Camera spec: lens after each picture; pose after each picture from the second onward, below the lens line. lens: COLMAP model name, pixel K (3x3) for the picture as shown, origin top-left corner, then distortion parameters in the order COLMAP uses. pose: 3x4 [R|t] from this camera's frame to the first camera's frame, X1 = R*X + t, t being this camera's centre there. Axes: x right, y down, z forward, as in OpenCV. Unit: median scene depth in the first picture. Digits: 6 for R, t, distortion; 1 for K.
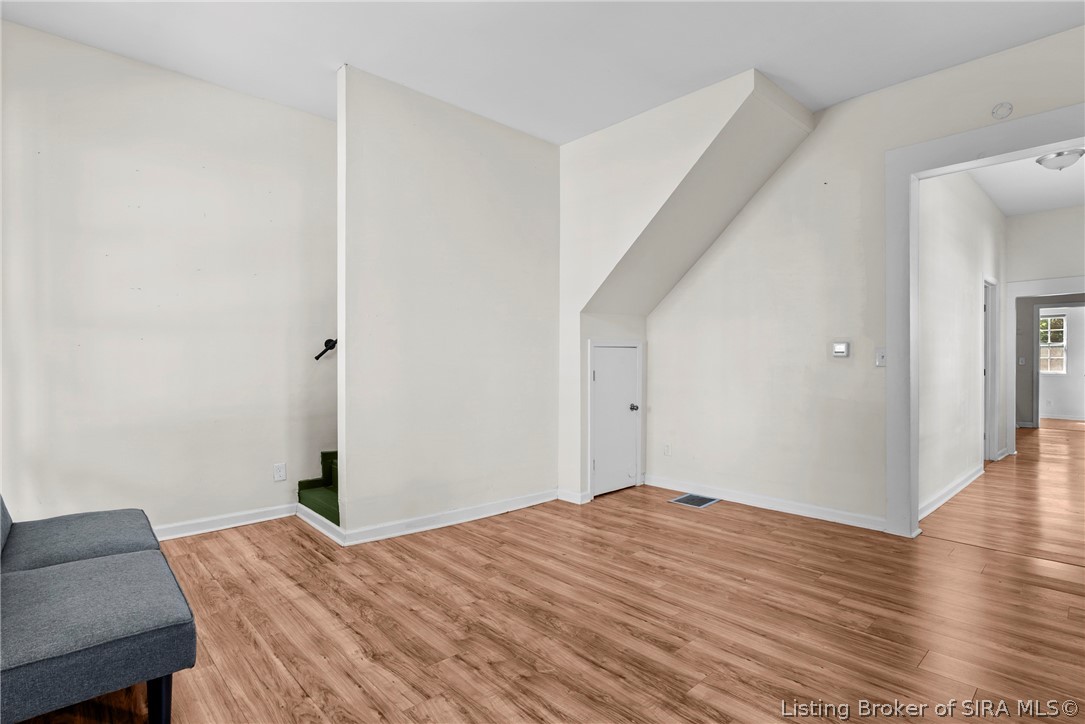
lens RADIAL K [[527.7, 0, 545.0], [0, 527.7, 361.6], [0, 0, 1]] dist [-0.006959, 0.001150]
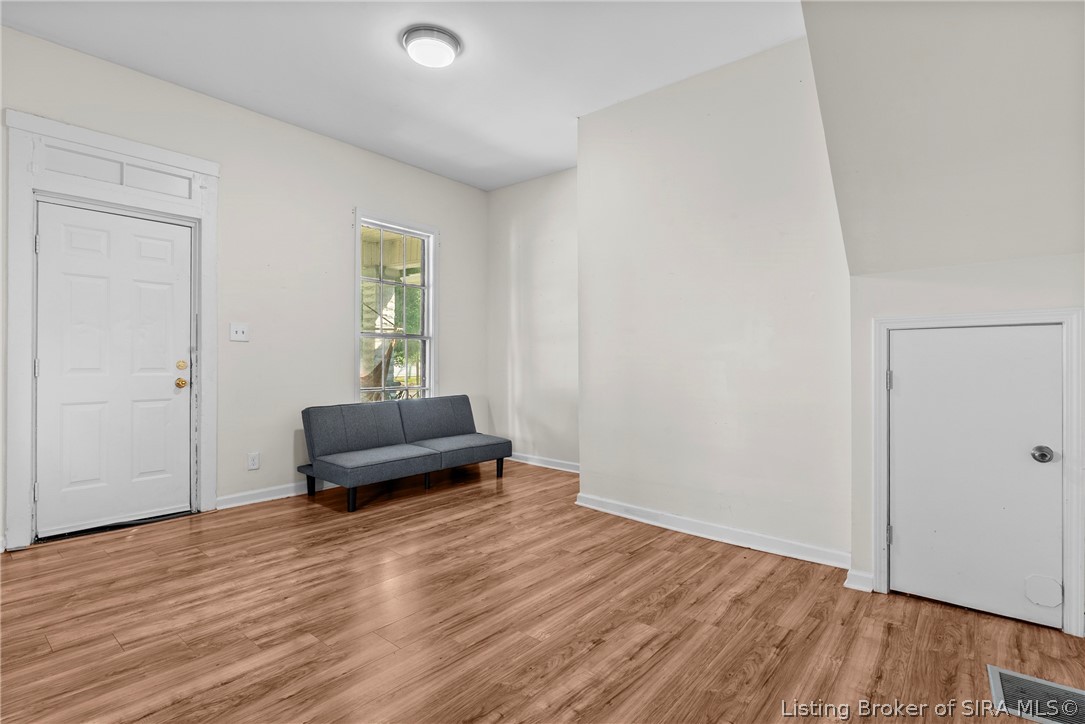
lens RADIAL K [[527.7, 0, 543.5], [0, 527.7, 359.4], [0, 0, 1]] dist [-0.006959, 0.001150]
pose [[0.132071, 0.005387, -0.991226, 1.056371], [-0.003888, 0.999980, 0.004917, 0.006340], [0.991233, 0.003204, 0.132089, 0.957614]]
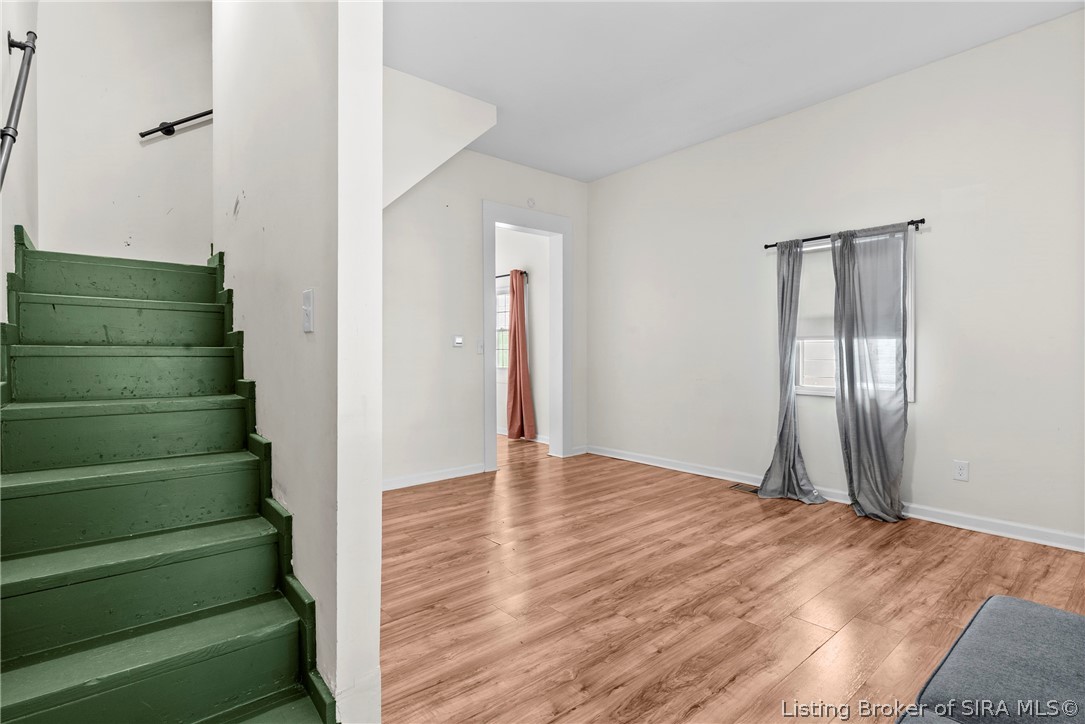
lens RADIAL K [[527.7, 0, 528.9], [0, 527.7, 339.2], [0, 0, 1]] dist [-0.006959, 0.001150]
pose [[0.073702, 0.018694, 0.997105, -1.033708], [0.006587, 0.999793, -0.019231, -0.002684], [-0.997259, 0.007986, 0.073563, 1.071029]]
